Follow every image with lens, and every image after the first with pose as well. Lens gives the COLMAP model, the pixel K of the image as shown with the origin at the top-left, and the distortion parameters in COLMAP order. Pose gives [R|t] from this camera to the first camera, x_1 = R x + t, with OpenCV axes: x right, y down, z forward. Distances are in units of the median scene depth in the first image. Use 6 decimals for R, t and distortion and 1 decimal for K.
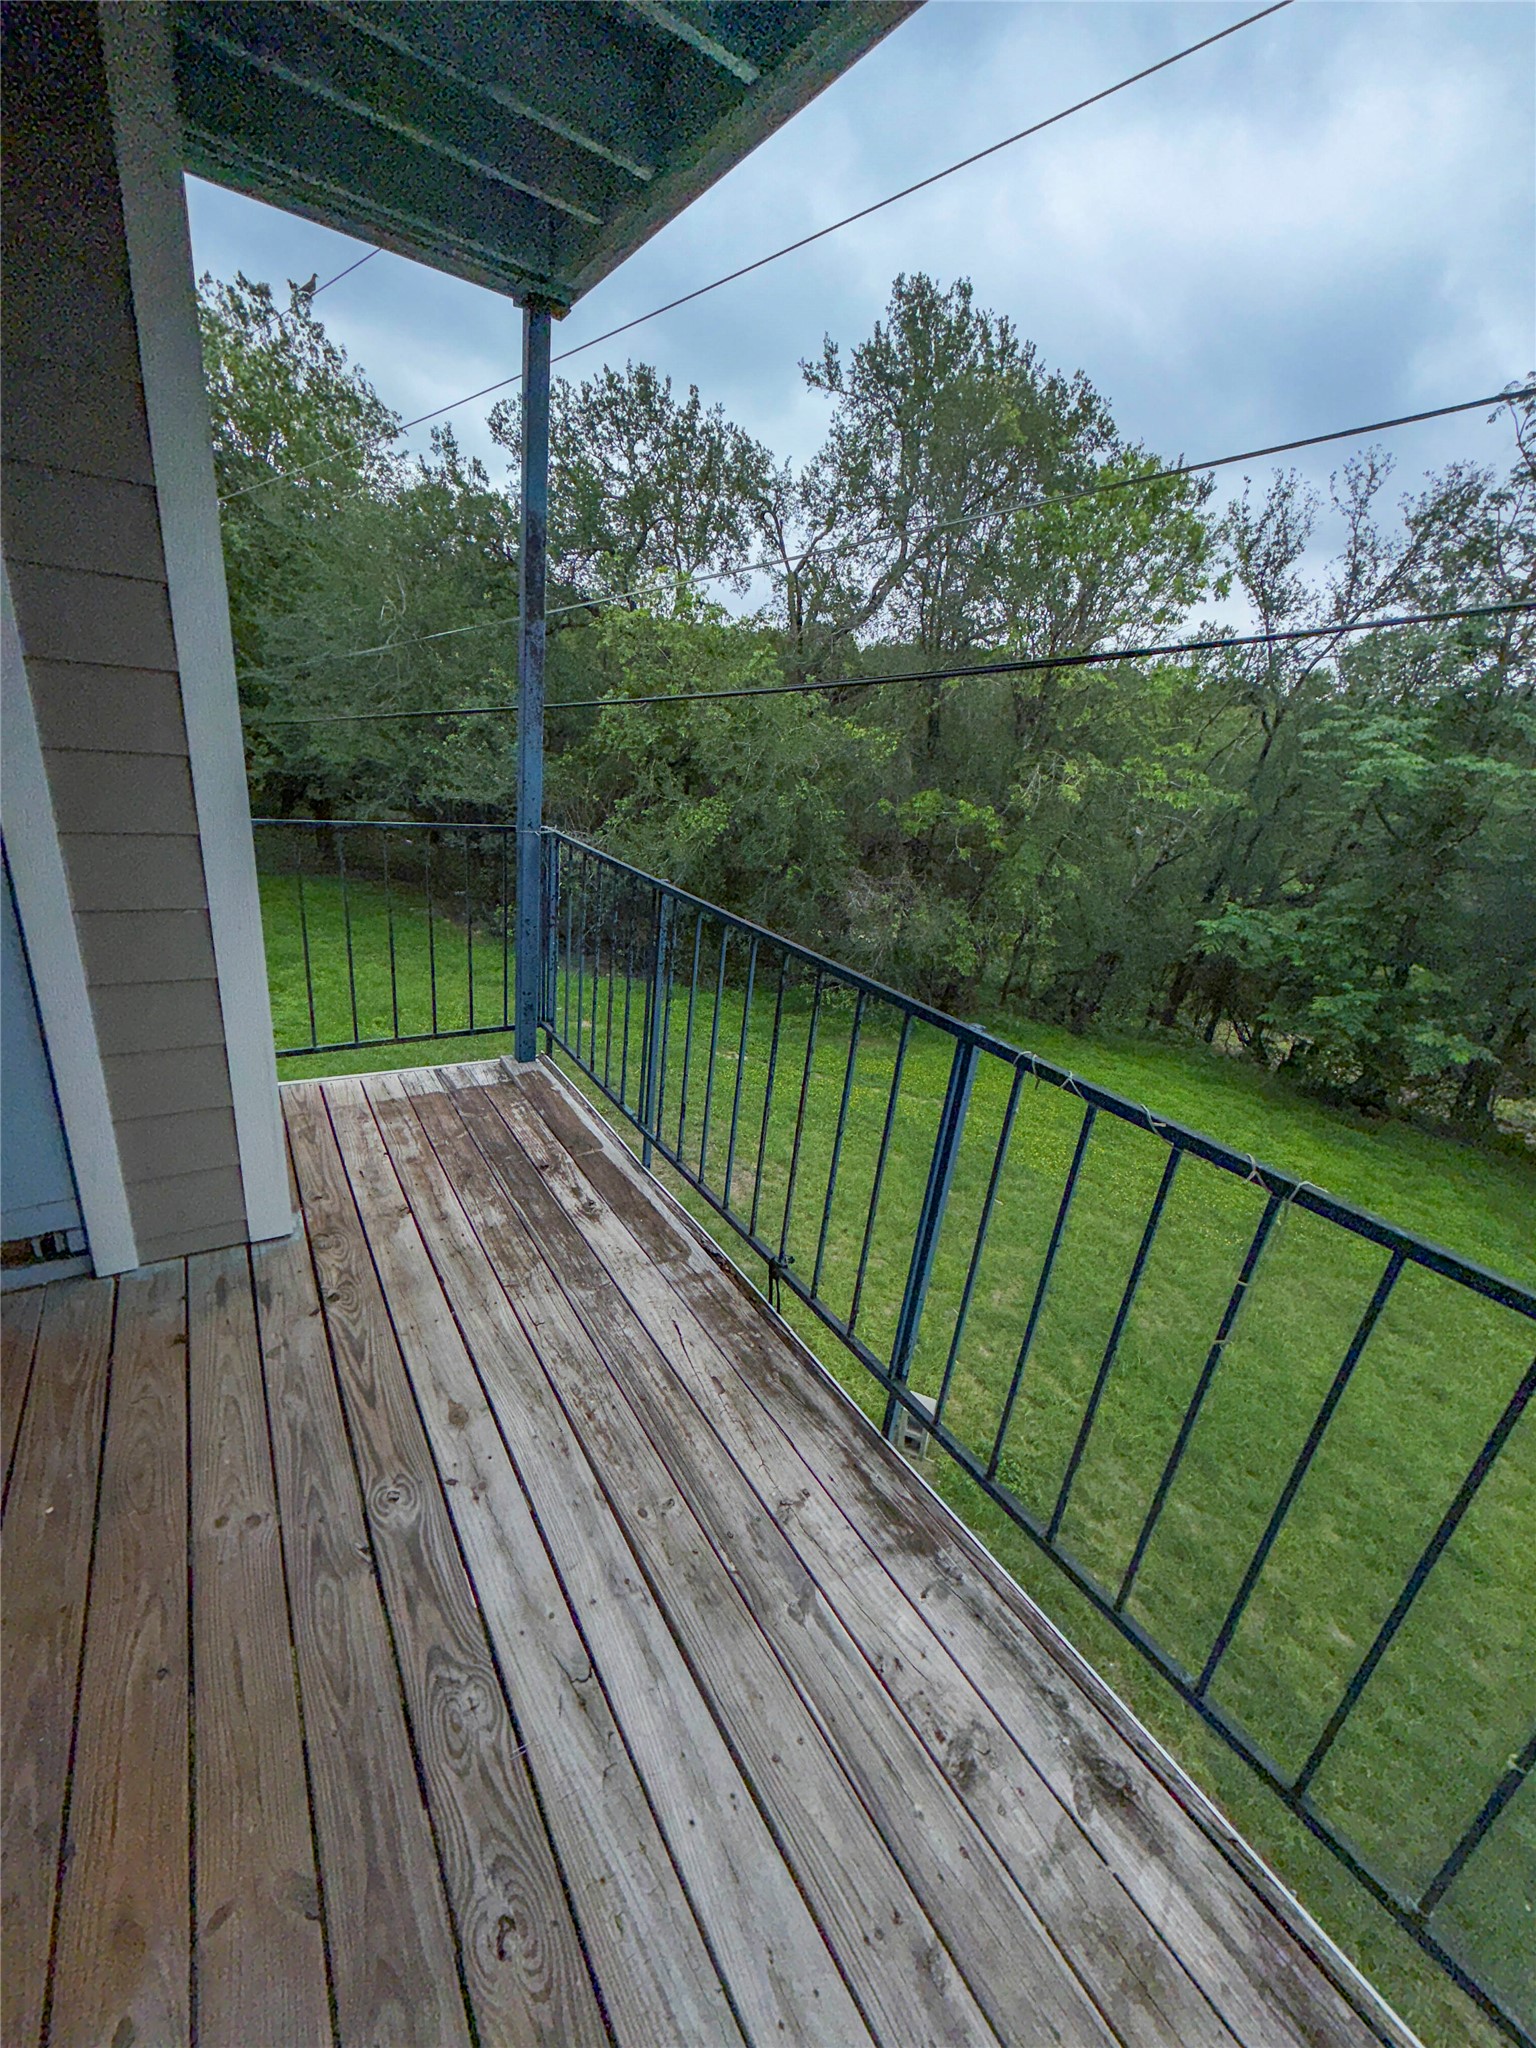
lens RADIAL K [[815.7, 0, 768.0], [0, 815.7, 1024.0], [0, 0, 1]] dist [-0.002292, -0.000381]
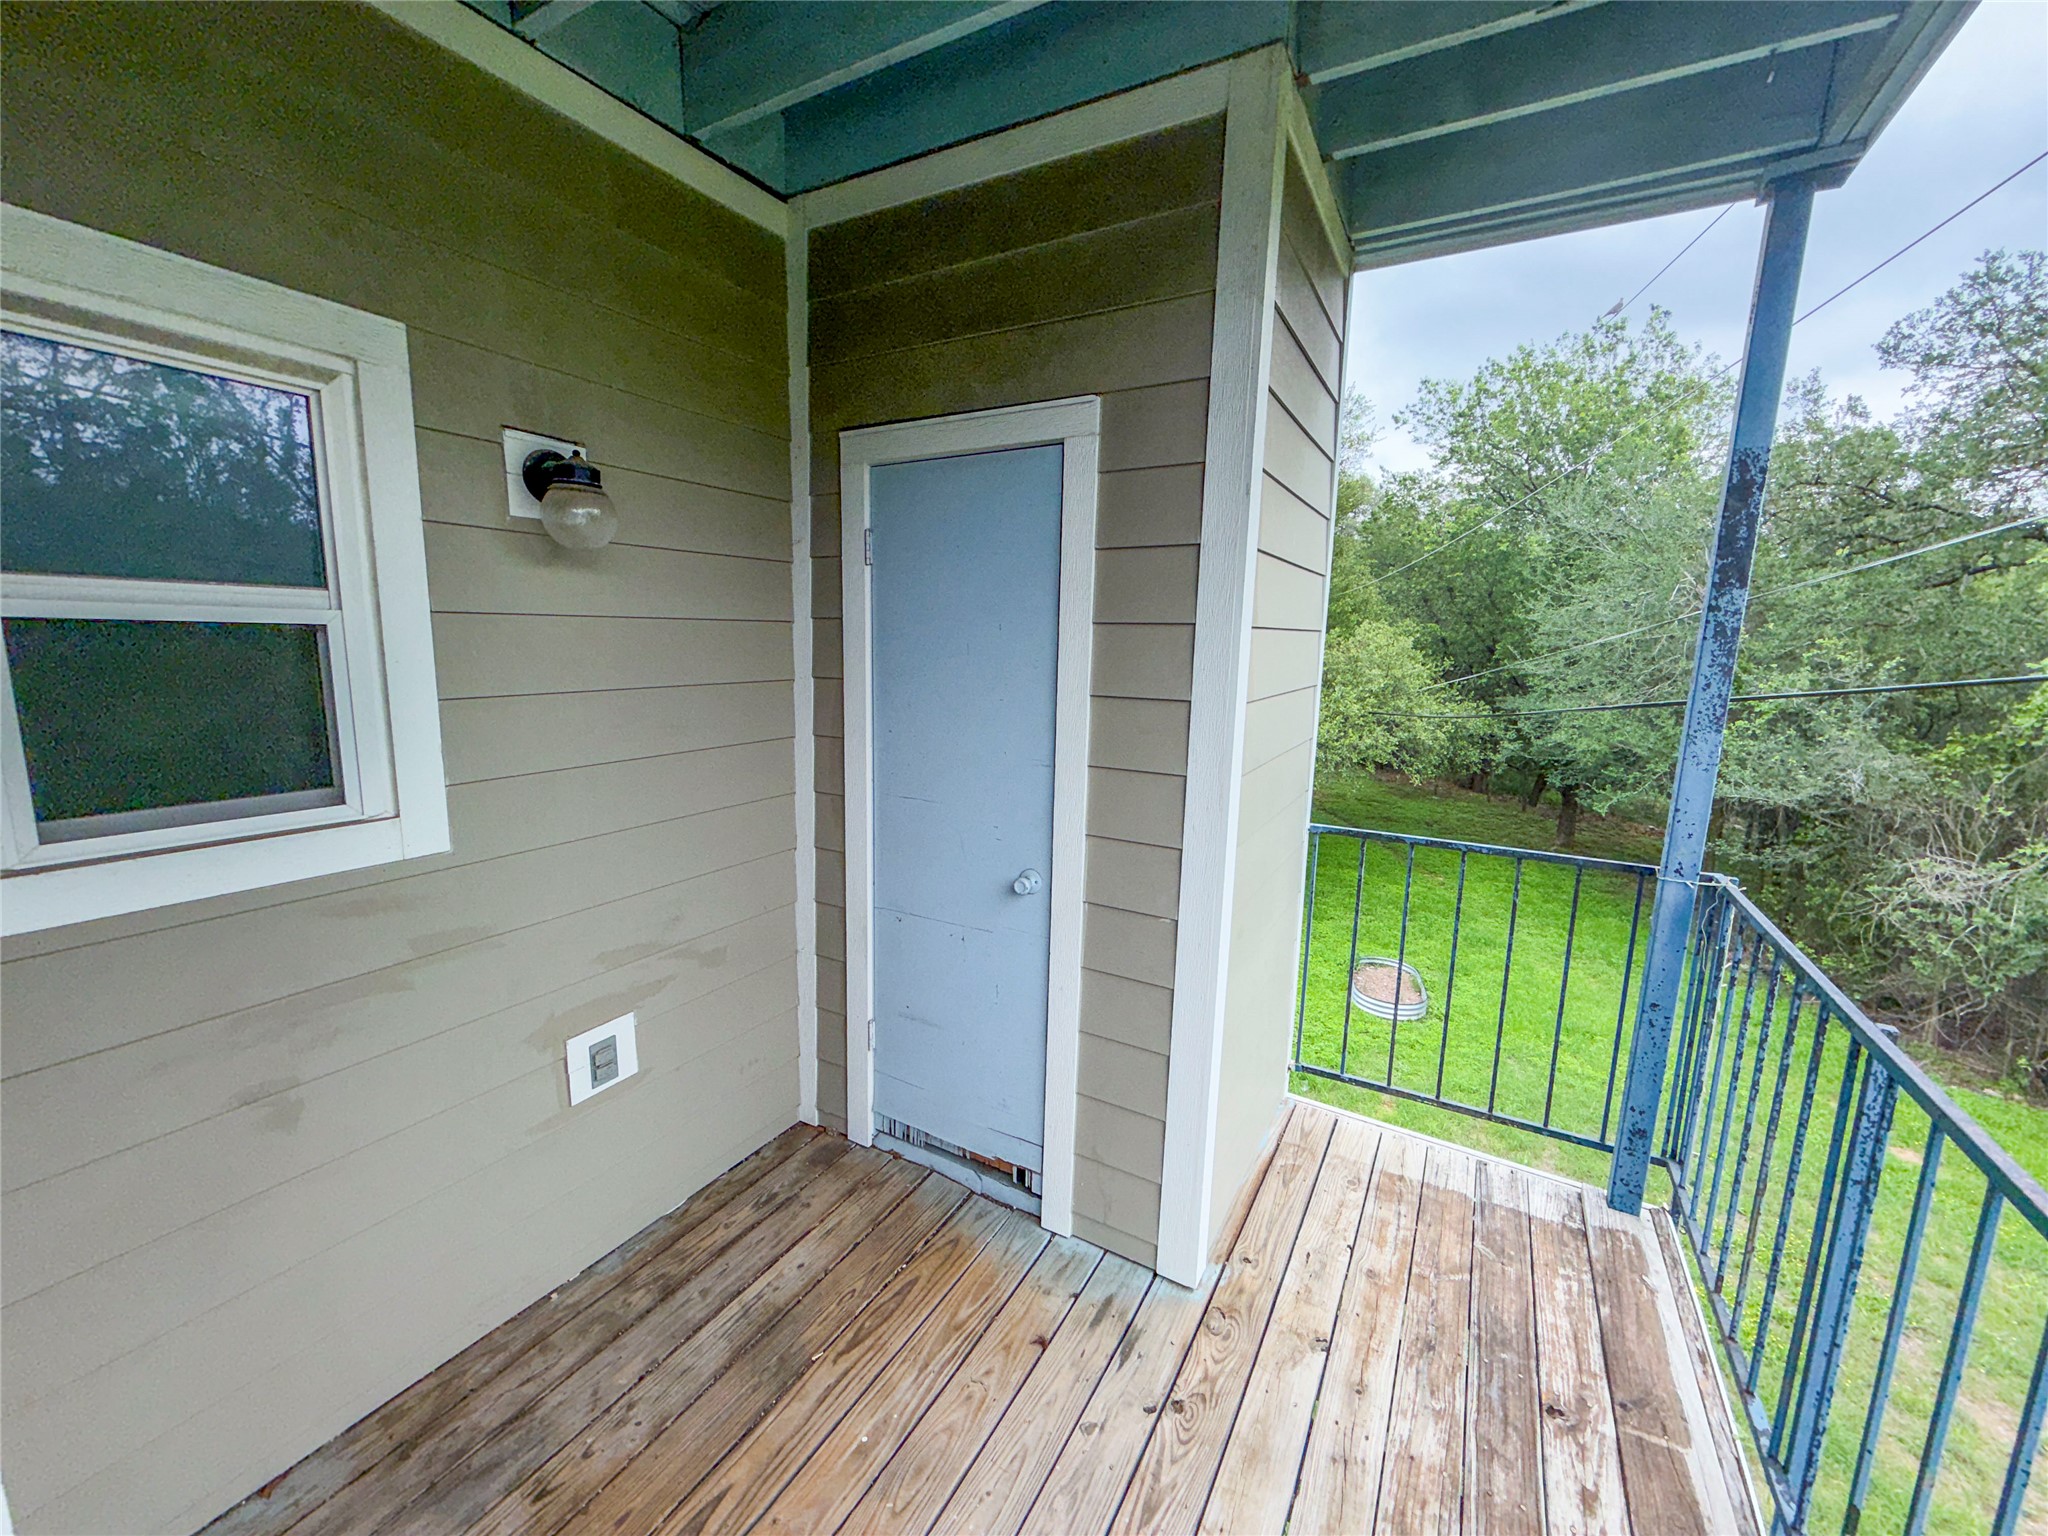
lens RADIAL K [[815.7, 0, 1024.0], [0, 815.7, 768.0], [0, 0, 1]] dist [-0.002292, -0.000381]
pose [[0.440624, 0.041909, -0.896713, 0.073635], [-0.285394, 0.953624, -0.095667, -0.105466], [0.851117, 0.298070, 0.432150, 0.219529]]
